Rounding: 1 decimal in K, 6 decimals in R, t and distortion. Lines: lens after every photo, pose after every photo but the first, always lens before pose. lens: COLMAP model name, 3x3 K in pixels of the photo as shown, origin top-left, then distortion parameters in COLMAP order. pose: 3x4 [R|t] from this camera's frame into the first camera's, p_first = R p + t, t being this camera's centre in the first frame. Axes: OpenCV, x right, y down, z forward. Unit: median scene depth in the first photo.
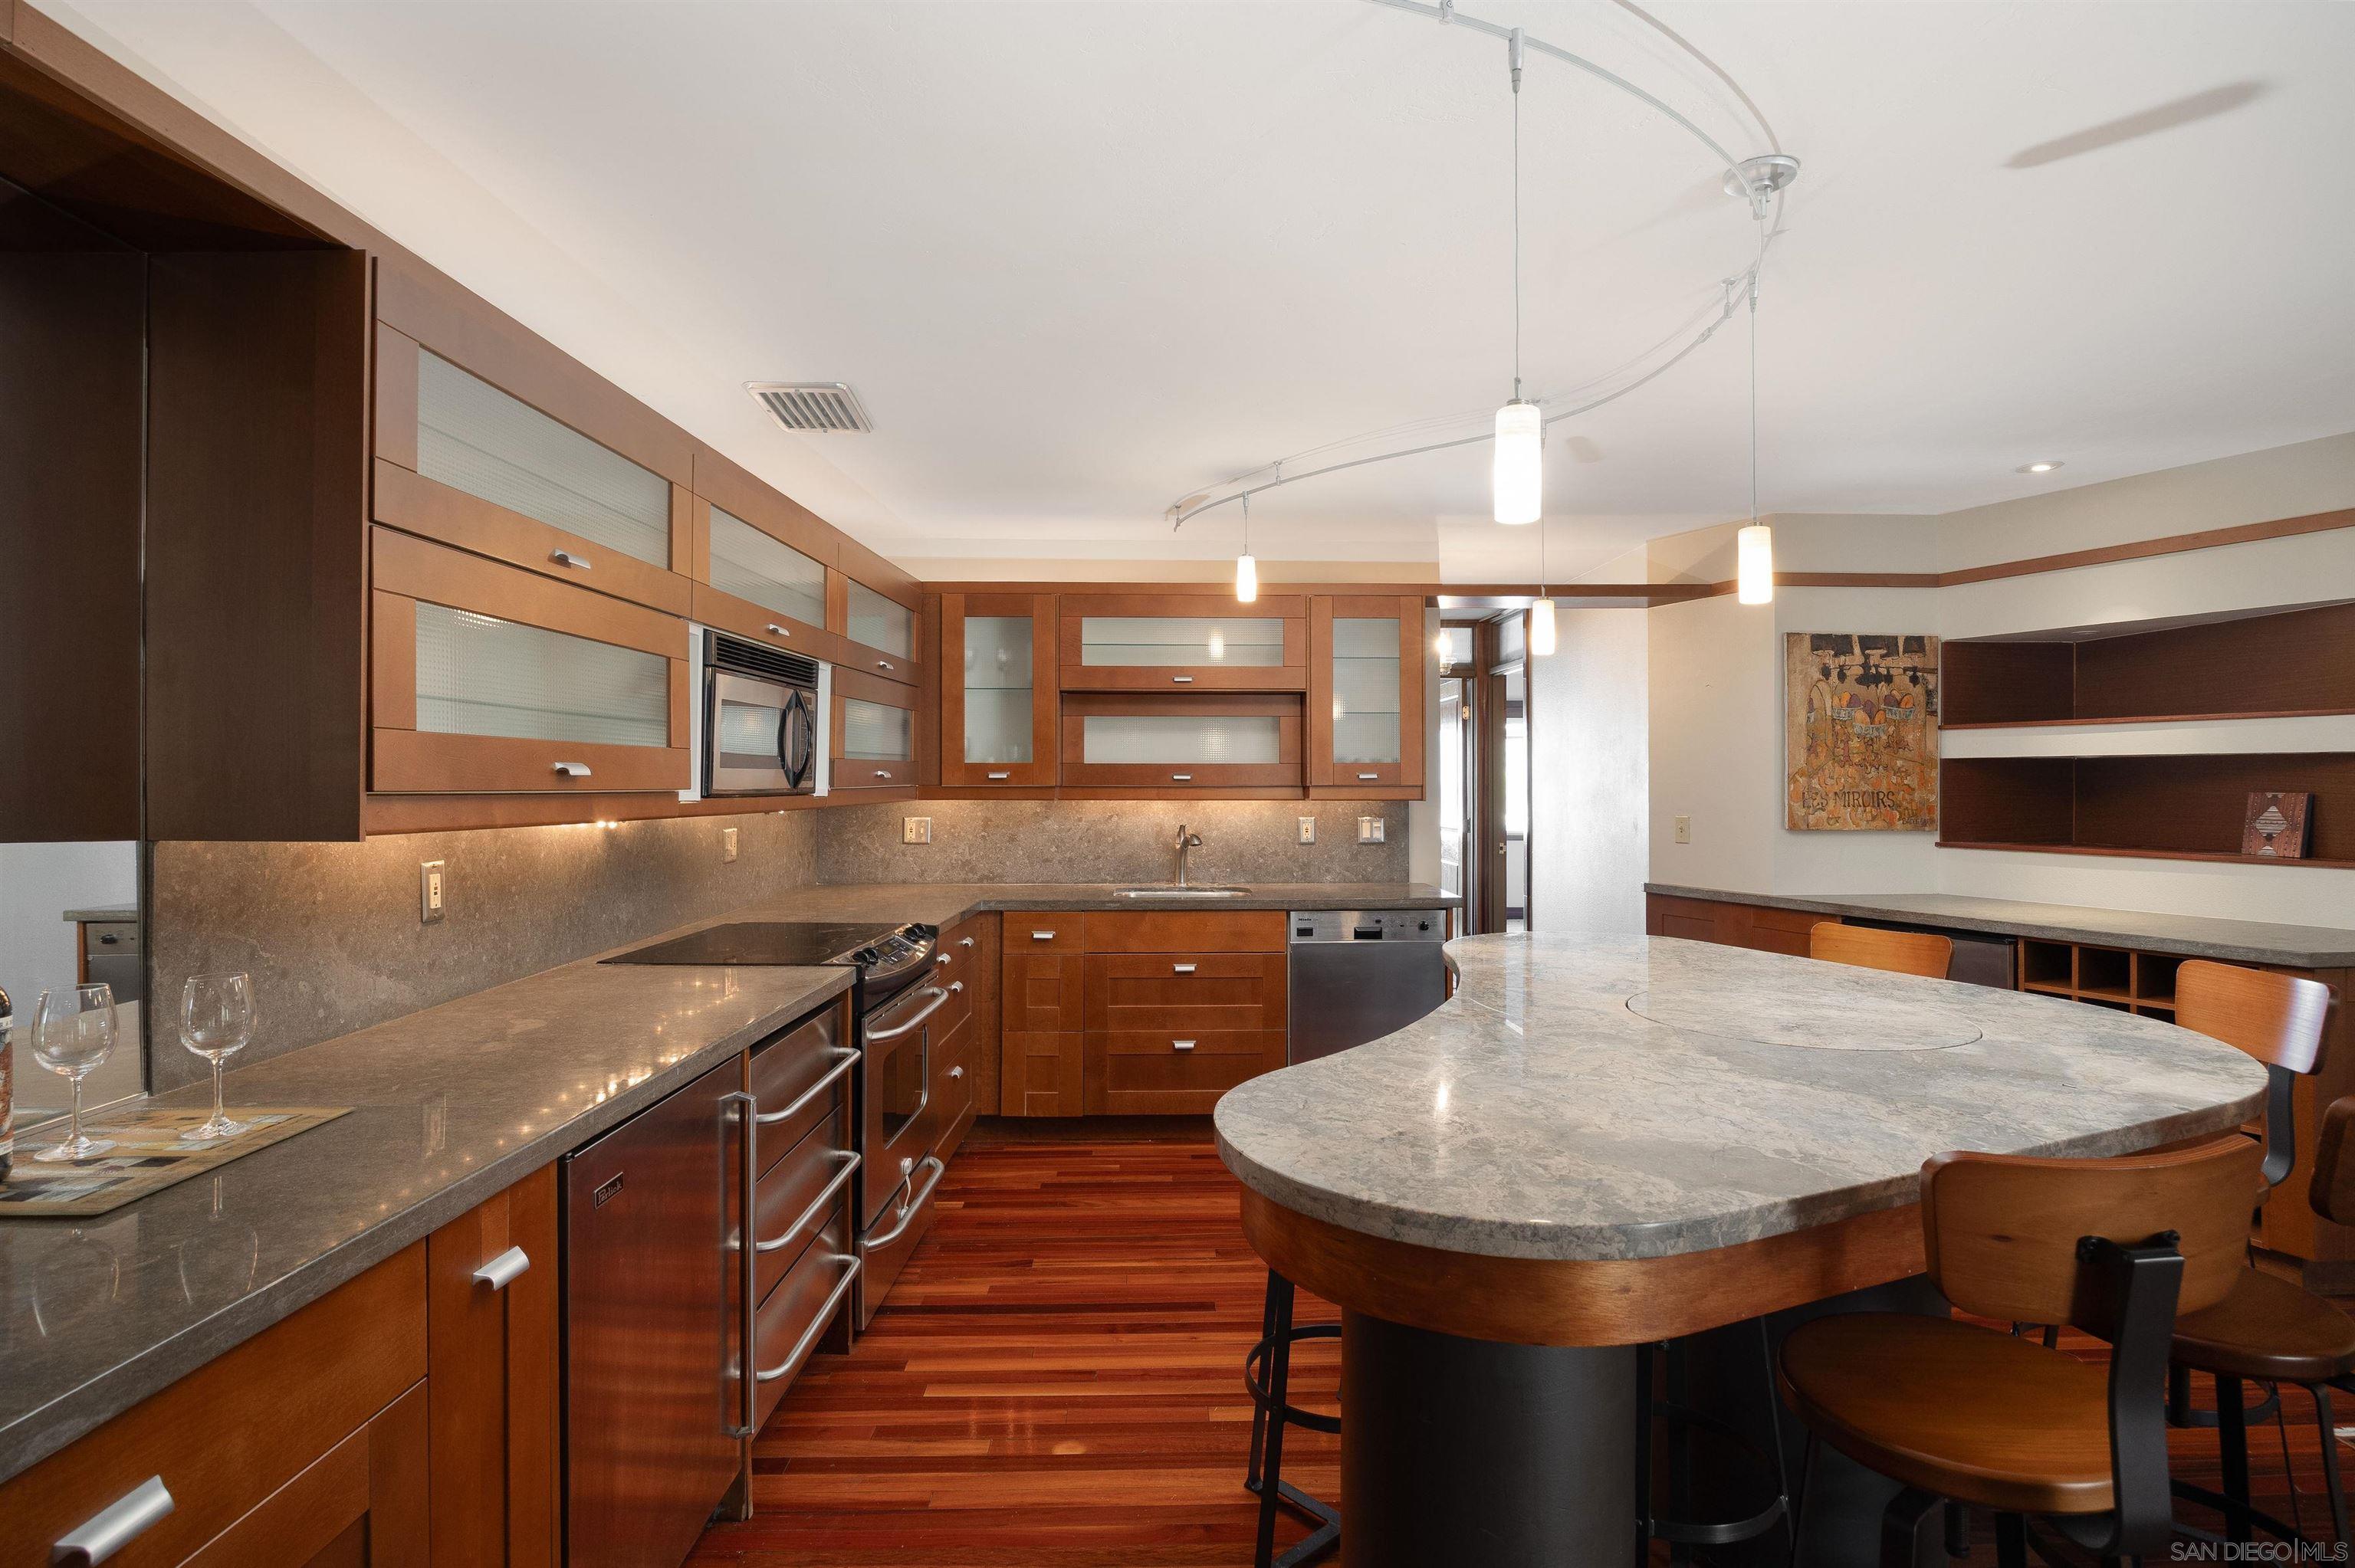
lens RADIAL K [[1254.6, 0, 1173.2], [0, 1254.6, 773.1], [0, 0, 1]] dist [-0.006045, -0.000431]
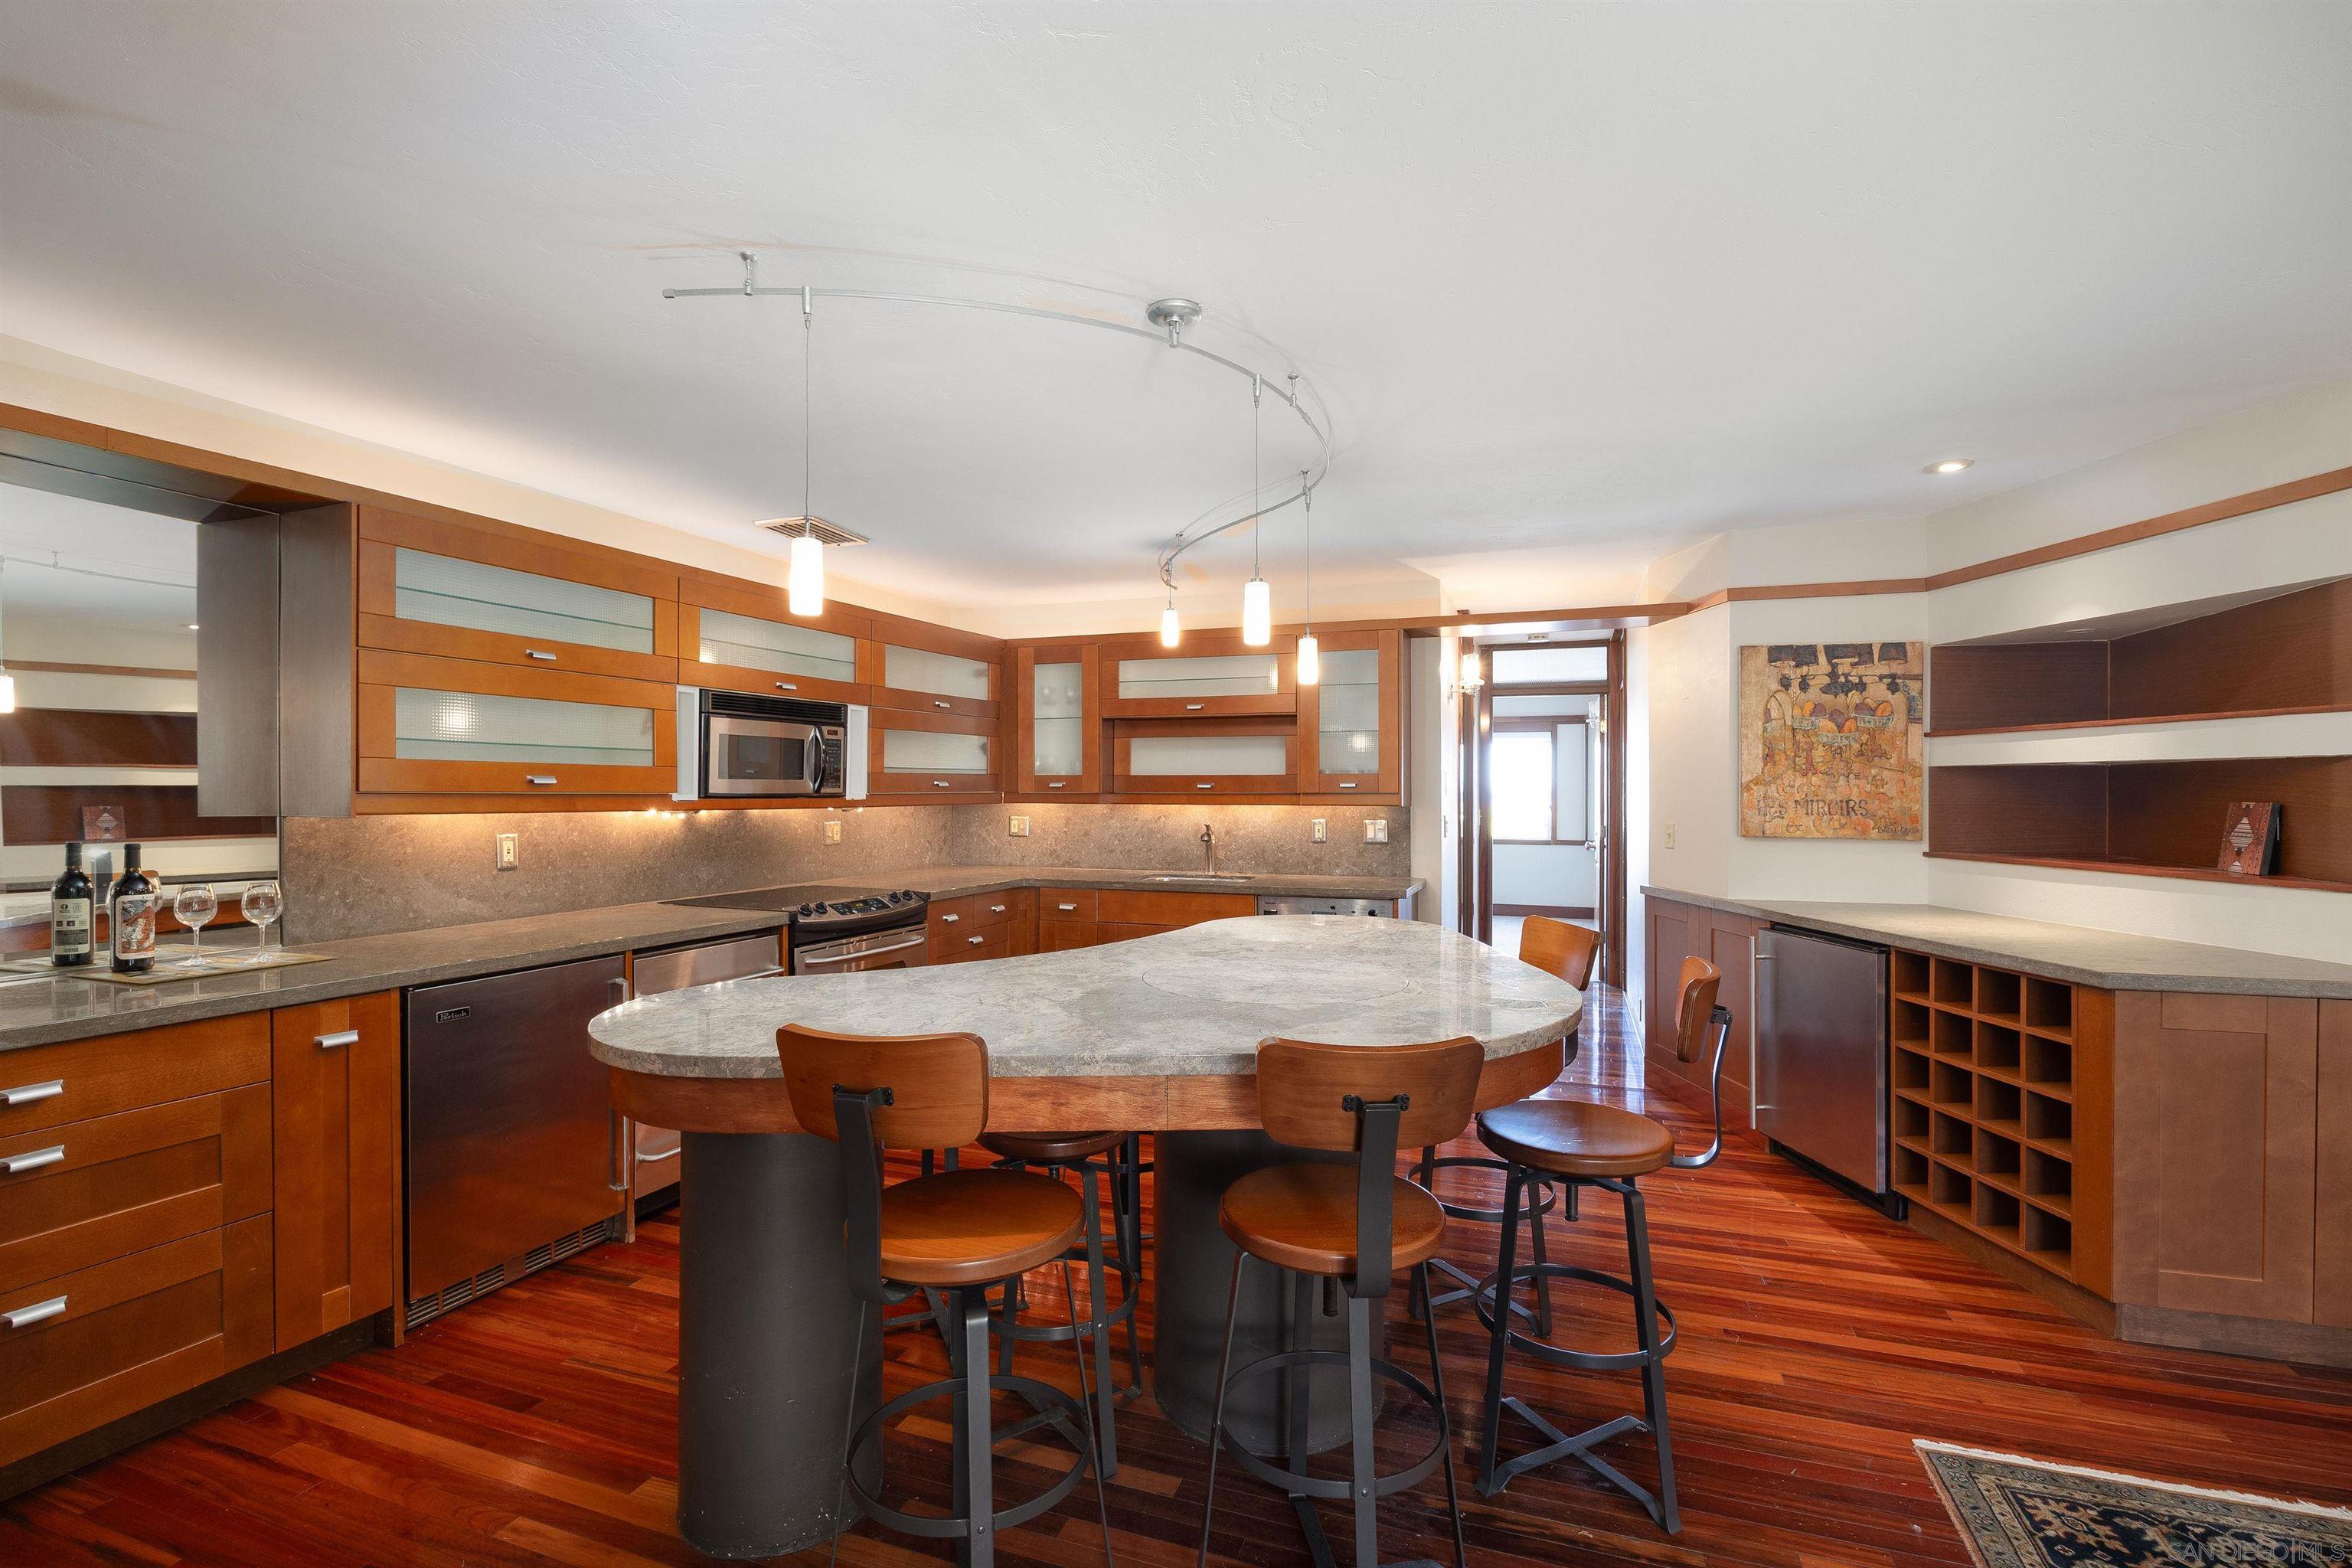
lens RADIAL K [[1109.7, 0, 1174.3], [0, 1109.7, 802.3], [0, 0, 1]] dist [-0.005001, -0.000513]
pose [[0.924678, 0.005385, -0.380713, 0.404596], [0.000723, 0.999873, 0.015898, 0.001930], [0.380750, -0.014976, 0.924557, -0.023890]]
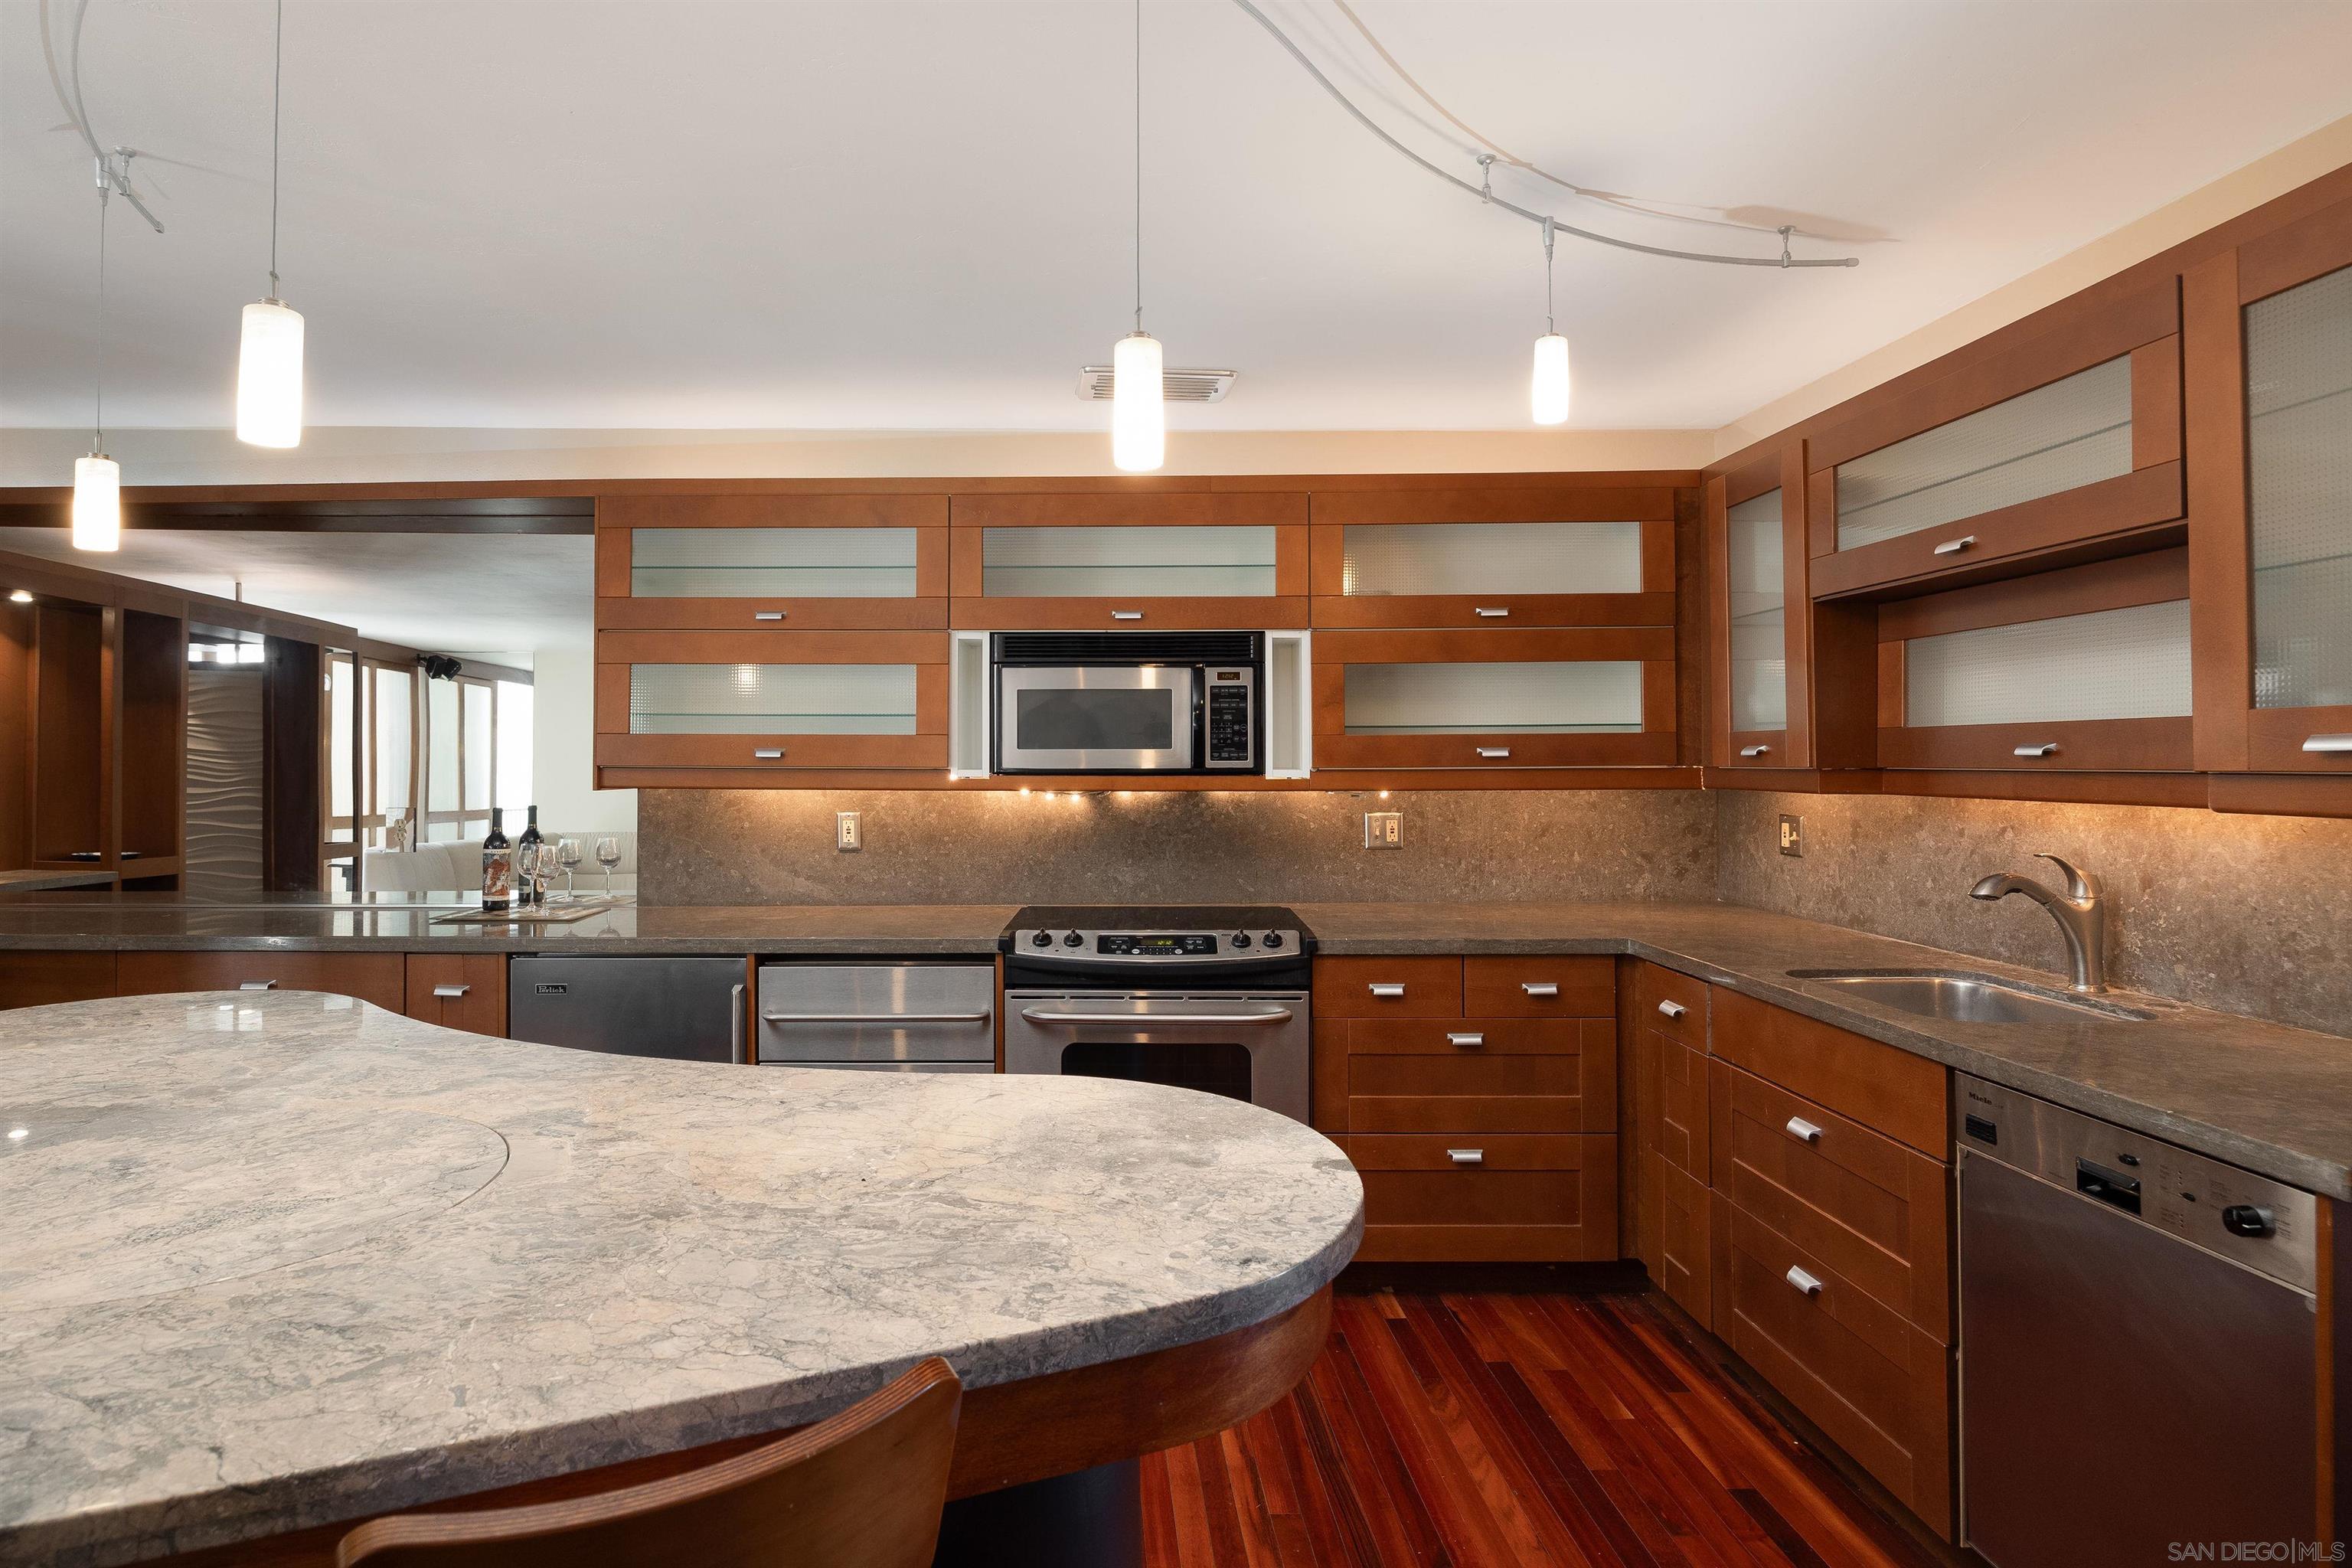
lens RADIAL K [[1333.1, 0, 1158.5], [0, 1333.1, 734.2], [0, 0, 1]] dist [-0.006388, -0.000649]
pose [[-0.032774, -0.020800, -0.999246, 0.520030], [0.006153, 0.999760, -0.021013, 0.005228], [0.999444, -0.006837, -0.032638, 0.707457]]
